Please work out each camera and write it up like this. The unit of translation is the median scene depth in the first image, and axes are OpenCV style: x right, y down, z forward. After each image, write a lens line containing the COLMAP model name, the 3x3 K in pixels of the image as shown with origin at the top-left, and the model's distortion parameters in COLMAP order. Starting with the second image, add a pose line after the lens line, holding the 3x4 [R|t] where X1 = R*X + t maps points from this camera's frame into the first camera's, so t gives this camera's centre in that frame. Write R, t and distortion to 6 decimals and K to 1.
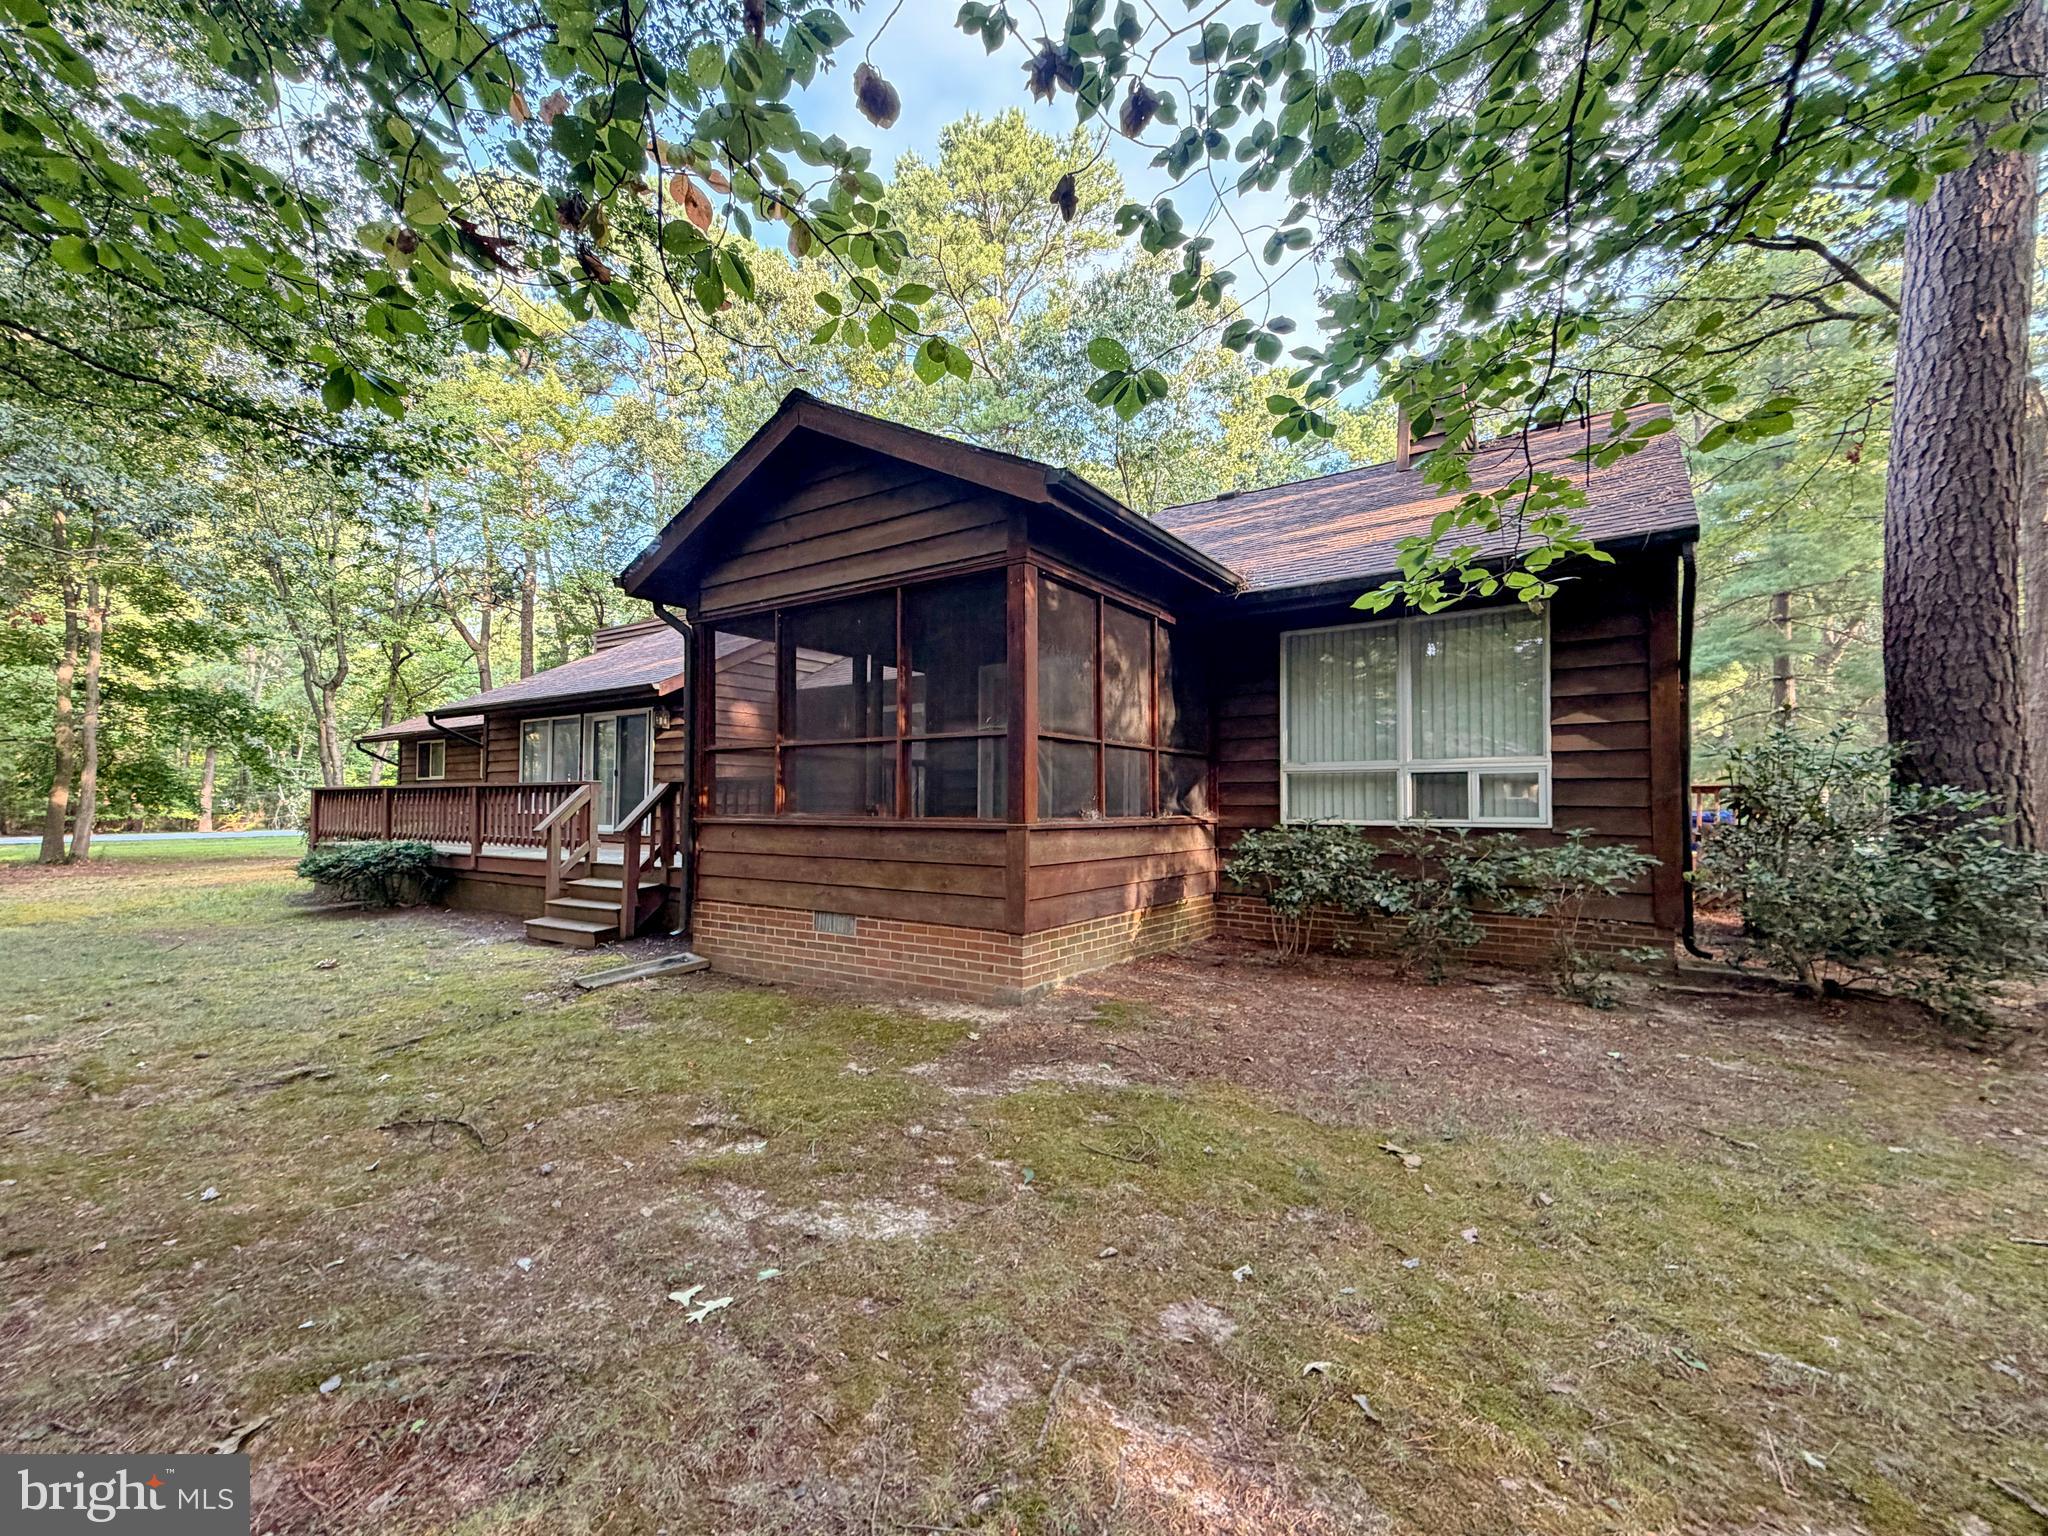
lens RADIAL K [[851.5, 0, 1024.0], [0, 851.5, 768.0], [0, 0, 1]] dist [0.073415, 0.000176]
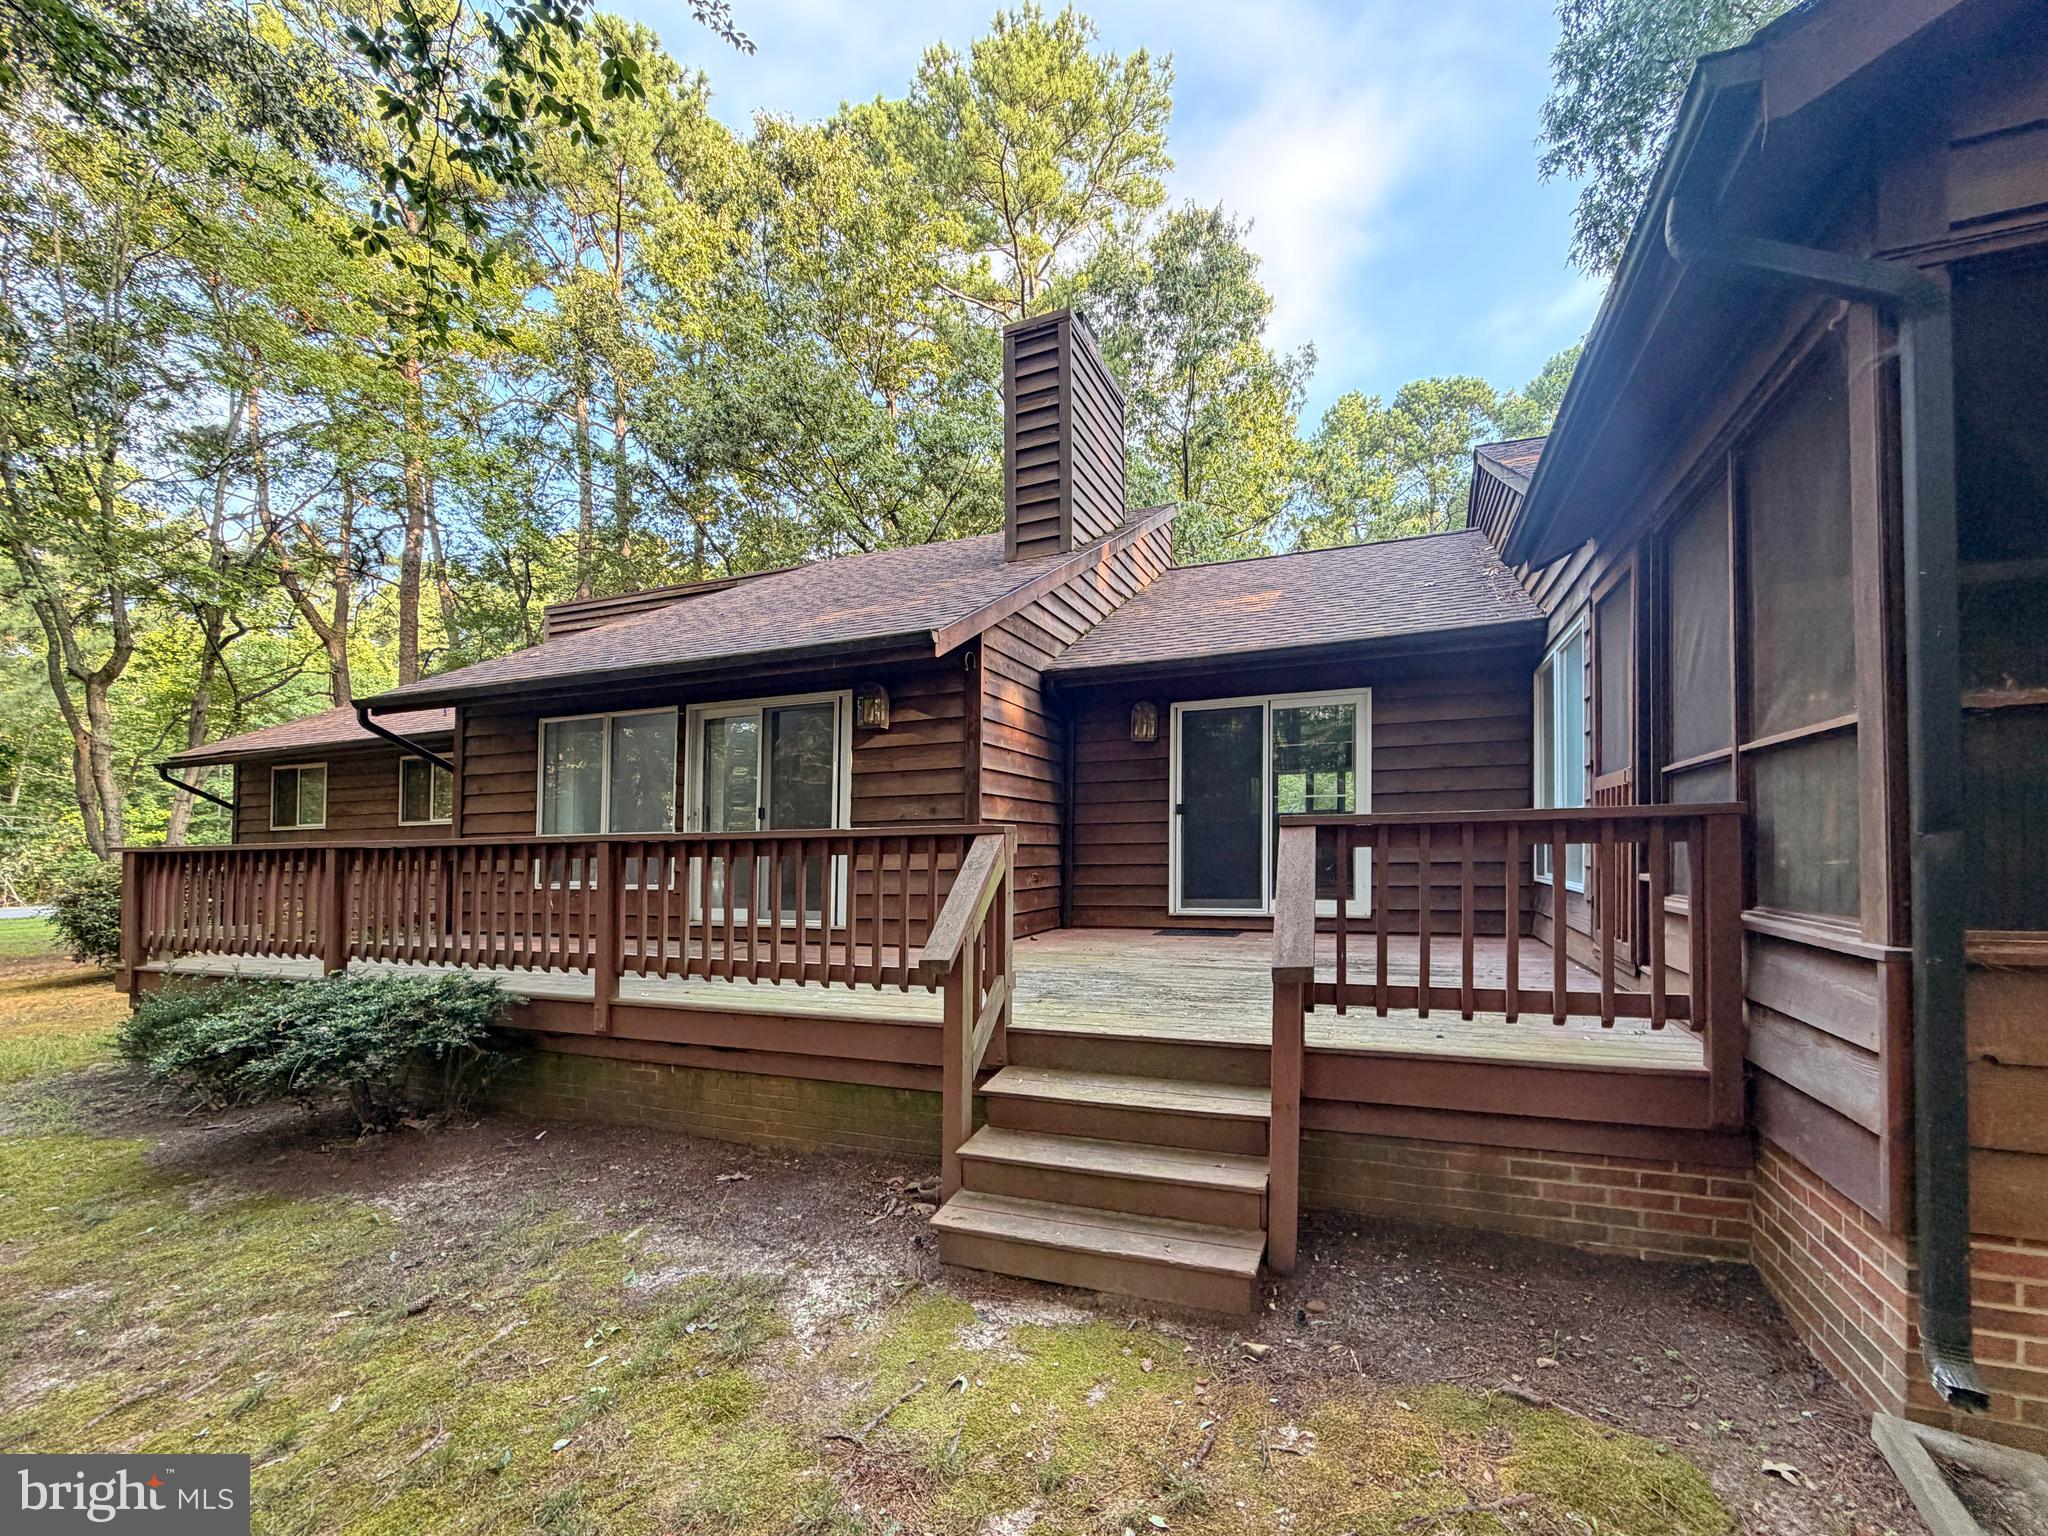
lens RADIAL K [[828.5, 0, 1071.8], [0, 828.5, 840.5], [0, 0, 1]] dist [-0.000812, 0.000033]
pose [[0.974006, -0.010803, 0.226263, -0.486135], [0.003151, 0.999412, 0.034152, 0.007150], [-0.226499, -0.032552, 0.973467, 0.544532]]
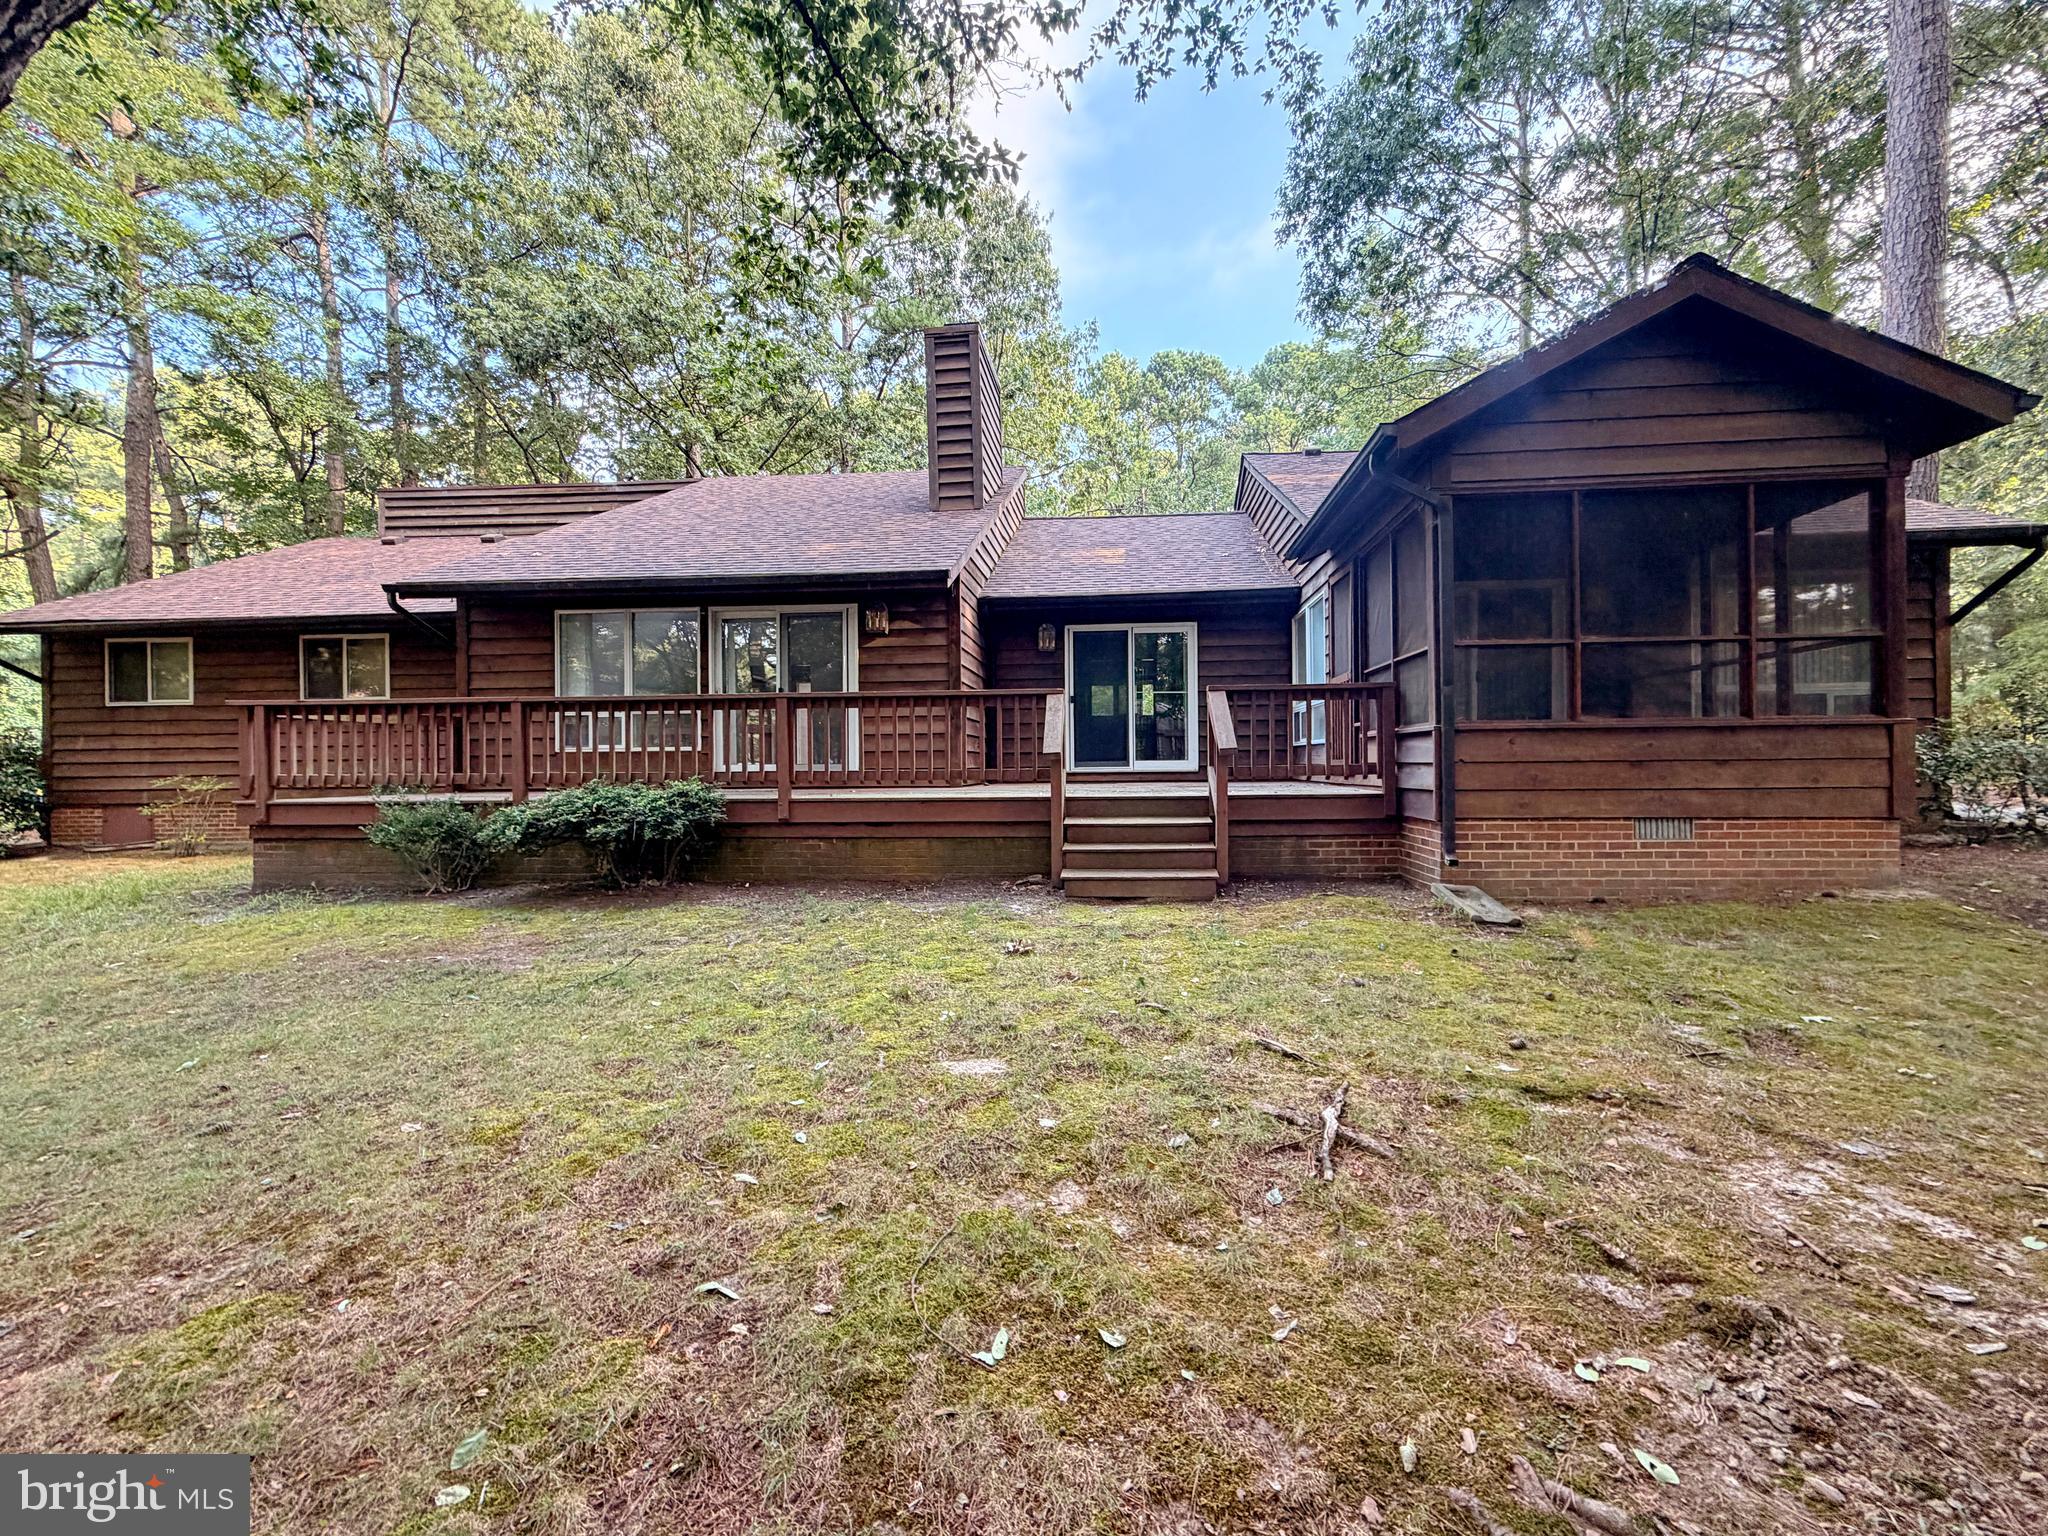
lens RADIAL K [[865.5, 0, 1065.2], [0, 865.5, 753.1], [0, 0, 1]] dist [0.008973, -0.000089]
pose [[0.861108, -0.000314, 0.508421, -0.765802], [-0.011752, 0.999720, 0.020523, 0.046716], [-0.508286, -0.023648, 0.860864, 0.315203]]
